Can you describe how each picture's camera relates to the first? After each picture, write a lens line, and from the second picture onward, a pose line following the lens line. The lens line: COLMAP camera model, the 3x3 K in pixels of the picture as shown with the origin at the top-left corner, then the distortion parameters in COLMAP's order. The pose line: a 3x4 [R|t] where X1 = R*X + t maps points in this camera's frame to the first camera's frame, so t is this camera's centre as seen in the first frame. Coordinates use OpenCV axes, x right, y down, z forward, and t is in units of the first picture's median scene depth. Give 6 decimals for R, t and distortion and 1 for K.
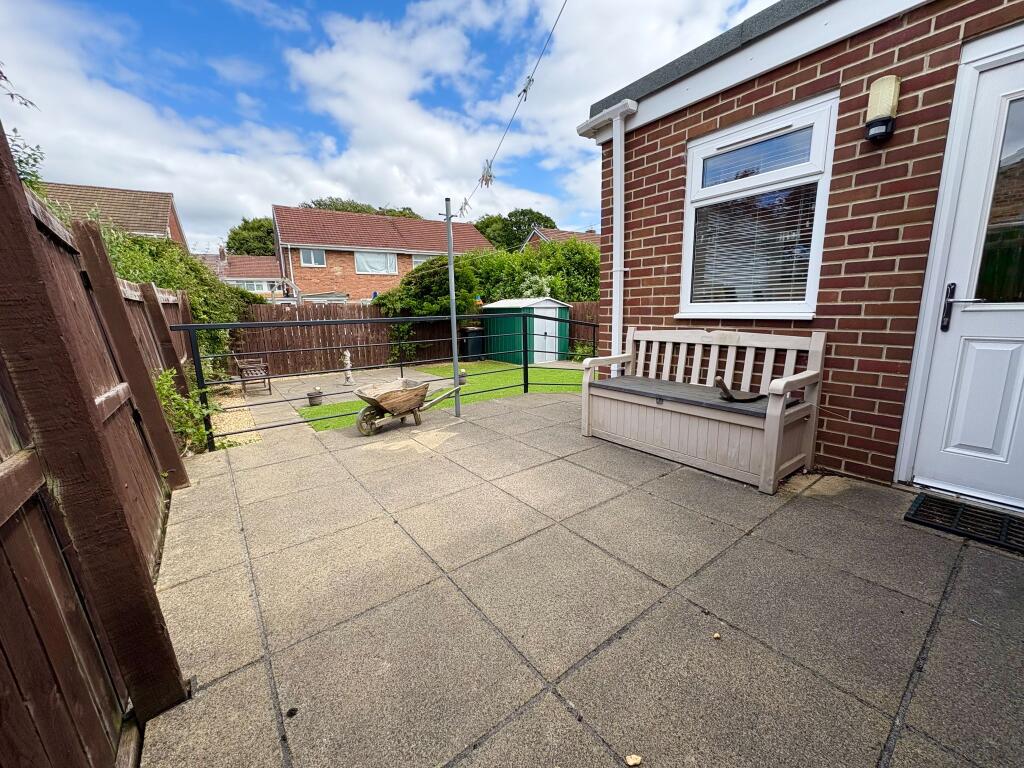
lens RADIAL K [[405.1, 0, 512.1], [0, 405.1, 383.6], [0, 0, 1]] dist [0.006169, 0.000024]
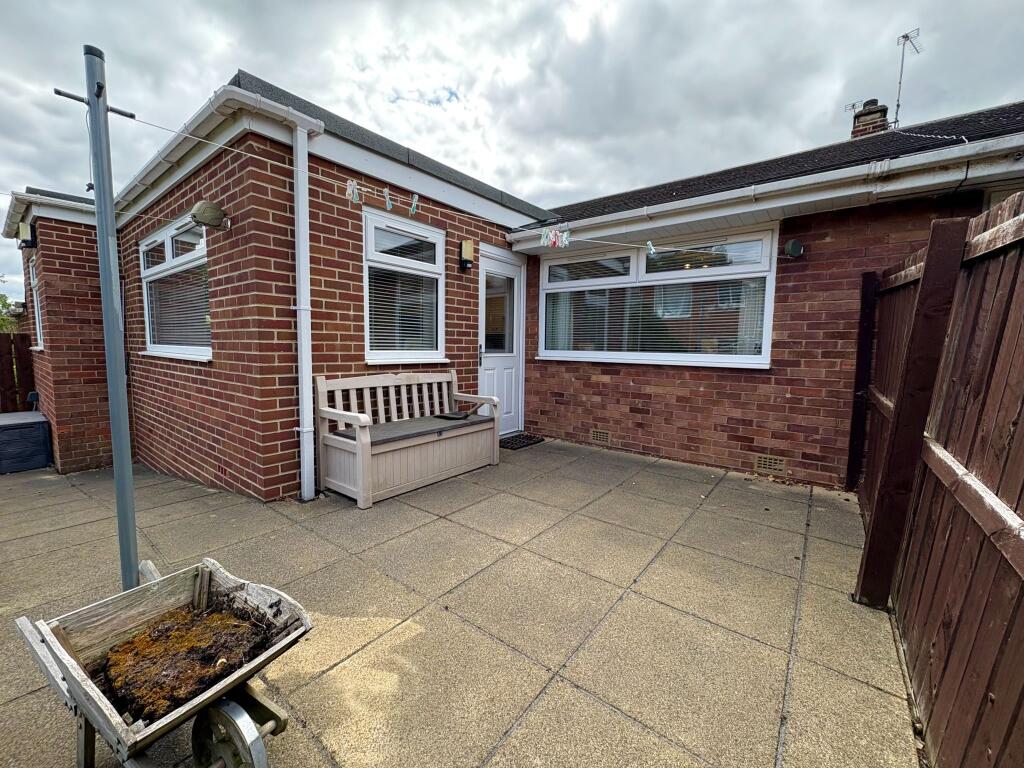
lens RADIAL K [[405.1, 0, 511.7], [0, 405.1, 384.8], [0, 0, 1]] dist [0.006169, 0.000024]
pose [[-0.252757, -0.075125, 0.964609, -0.728469], [0.167781, 0.978473, 0.120168, -0.180335], [-0.952871, 0.192216, -0.234711, 0.938590]]
